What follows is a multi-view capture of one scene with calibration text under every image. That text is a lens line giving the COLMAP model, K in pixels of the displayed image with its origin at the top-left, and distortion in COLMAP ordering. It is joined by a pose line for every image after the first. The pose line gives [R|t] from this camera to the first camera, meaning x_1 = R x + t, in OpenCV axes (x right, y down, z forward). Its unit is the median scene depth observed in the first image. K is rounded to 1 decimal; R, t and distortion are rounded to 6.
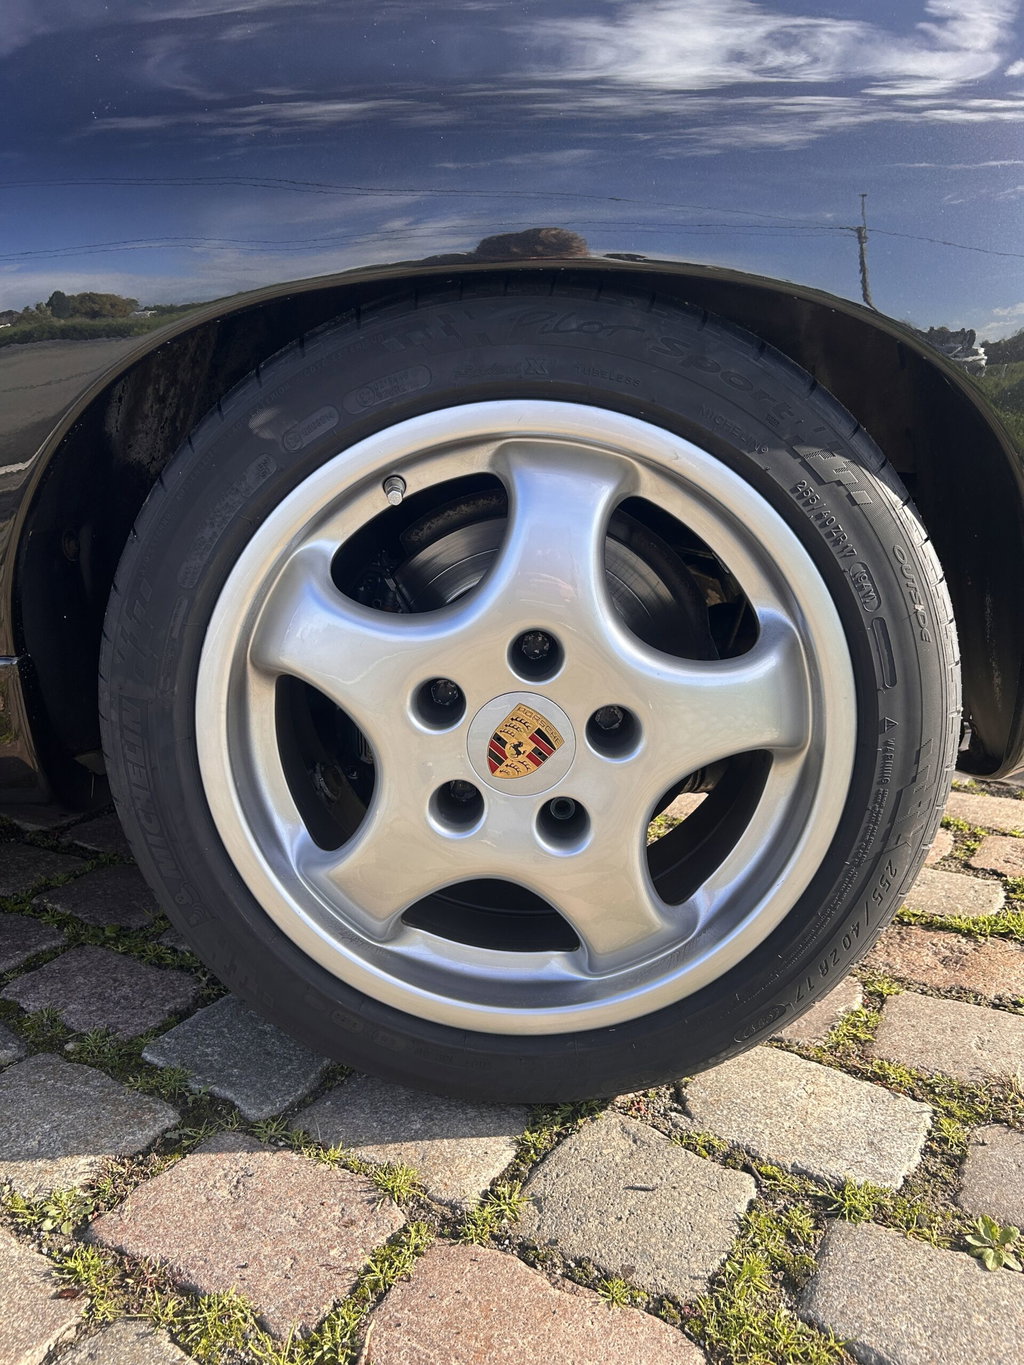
lens RADIAL K [[1018.3, 0, 514.1], [0, 1018.3, 687.4], [0, 0, 1]] dist [0.069357, -0.083922]
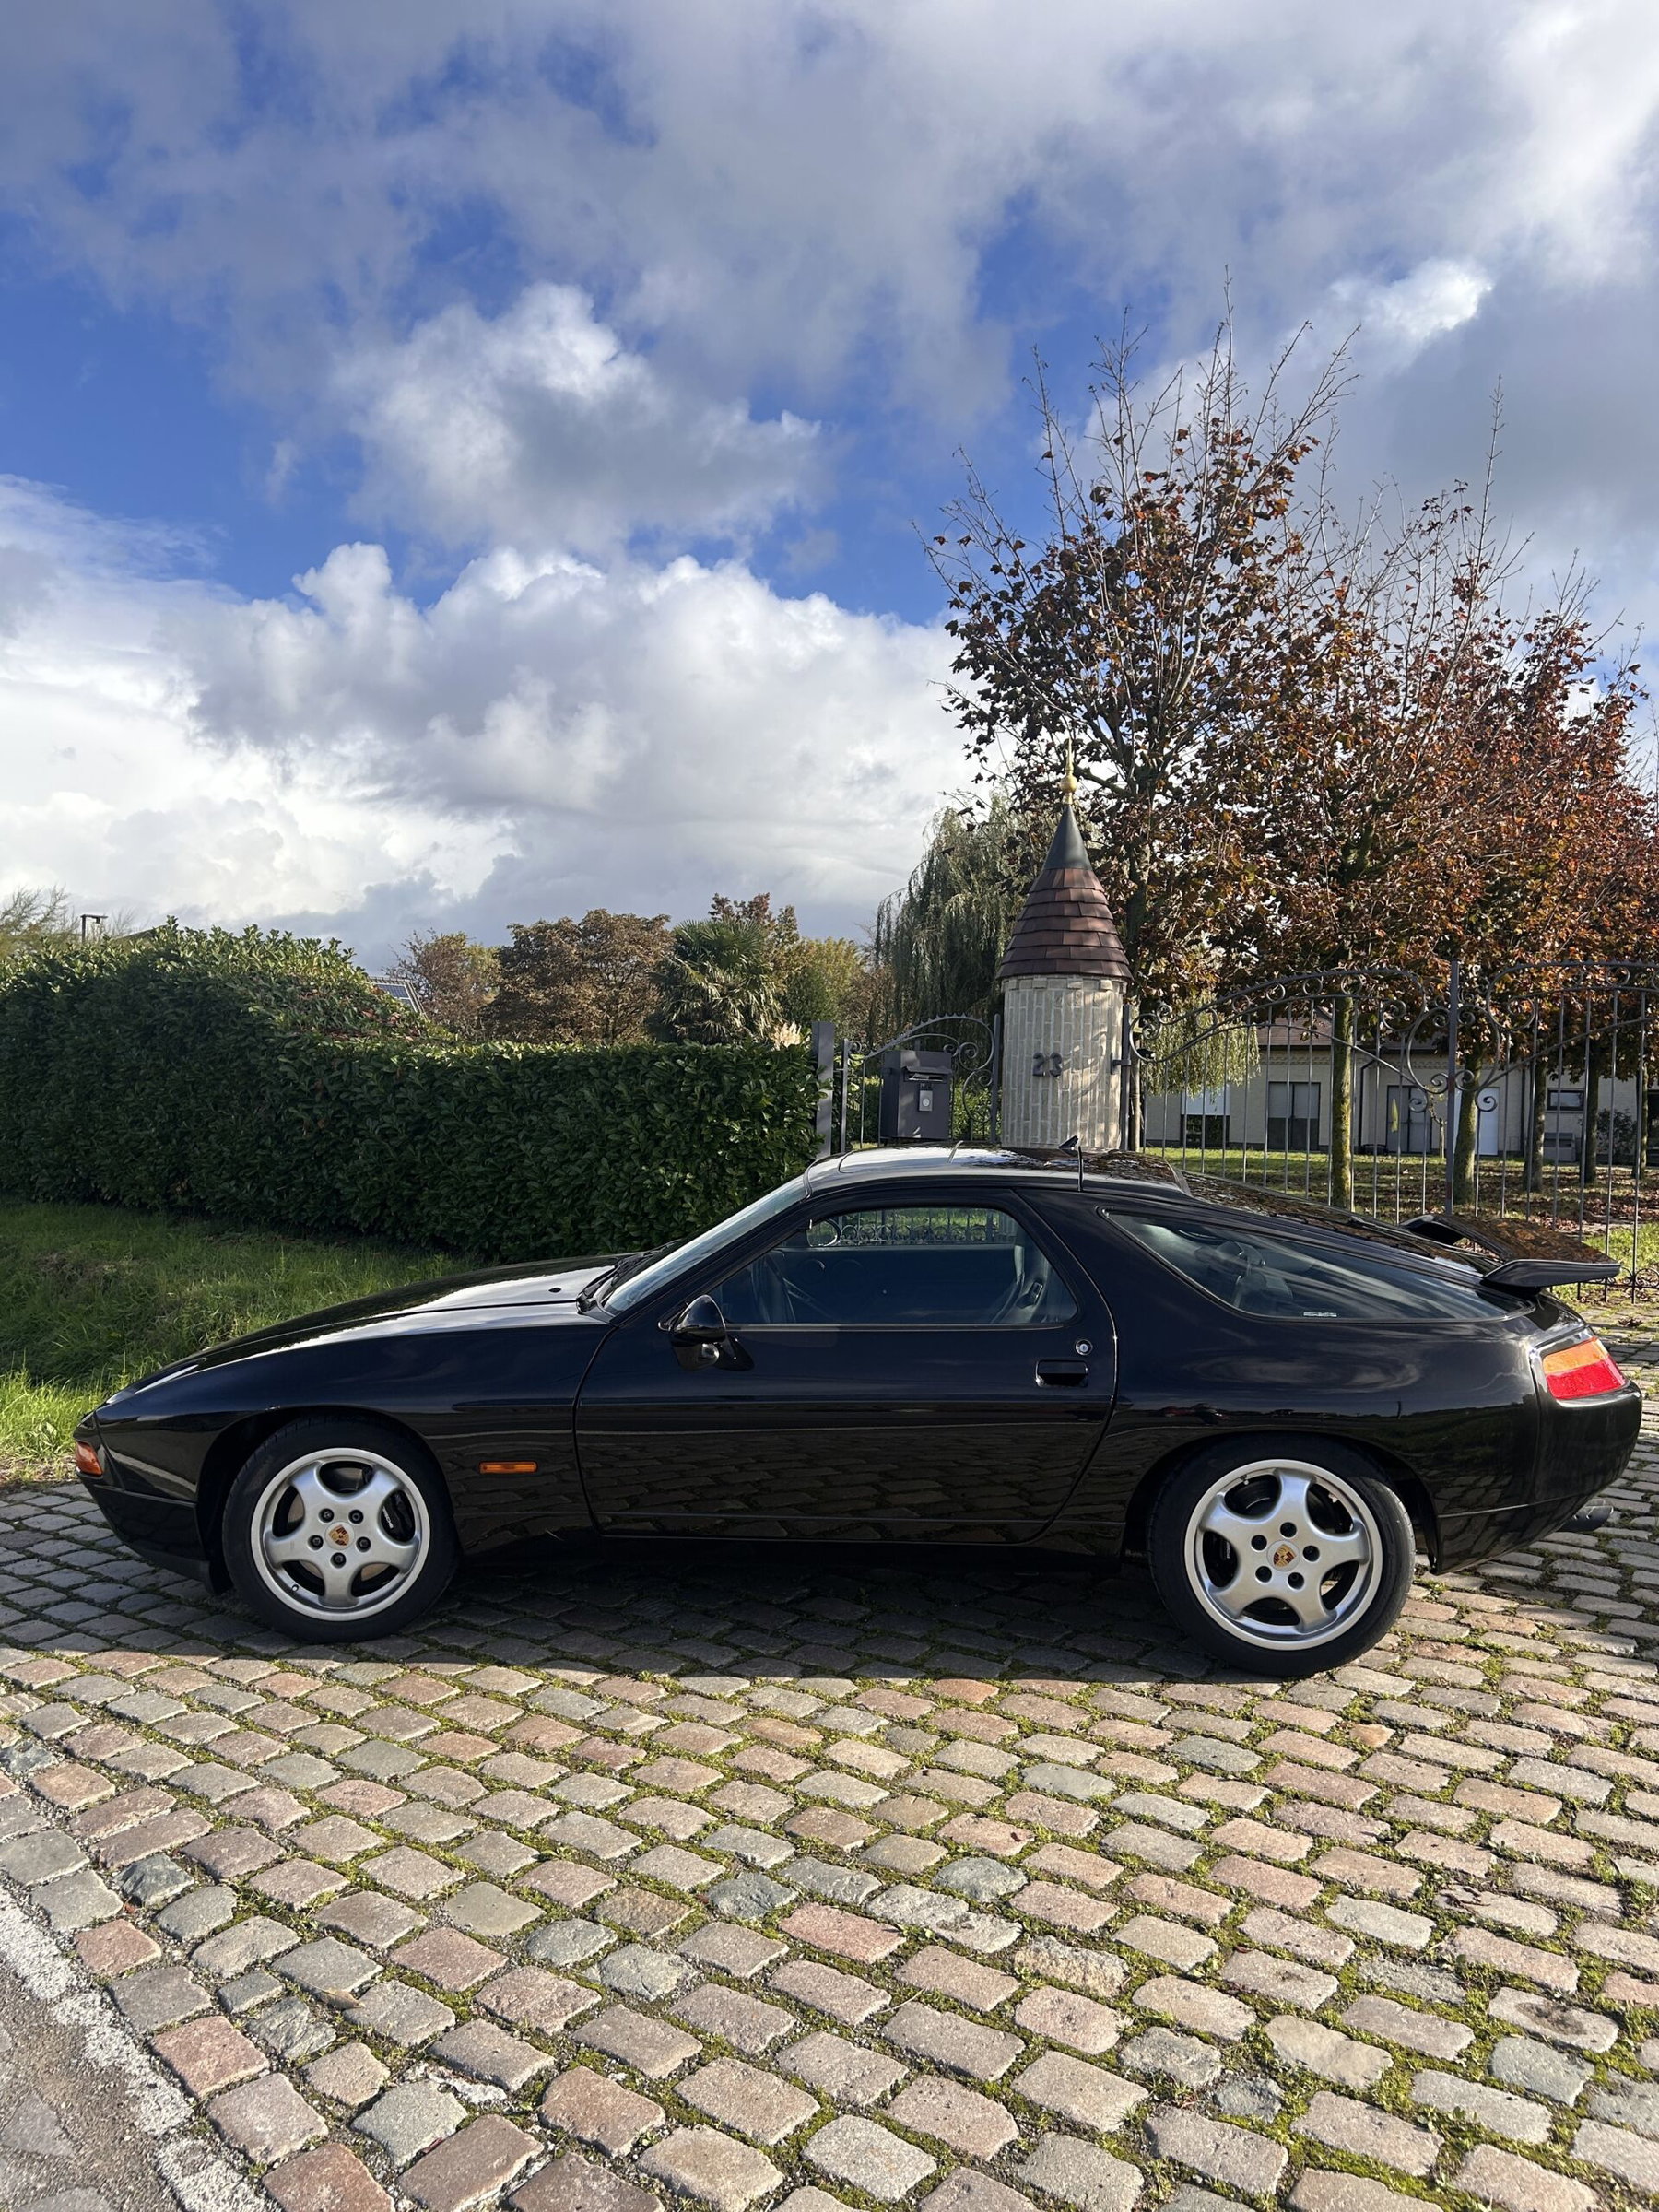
lens RADIAL K [[1650.2, 0, 832.9], [0, 1650.2, 1114.0], [0, 0, 1]] dist [0.069357, -0.083922]
pose [[0.993514, 0.010633, -0.113210, -0.867023], [-0.034168, 0.977524, -0.208039, -0.179451], [0.108453, 0.210558, 0.971547, -4.844308]]
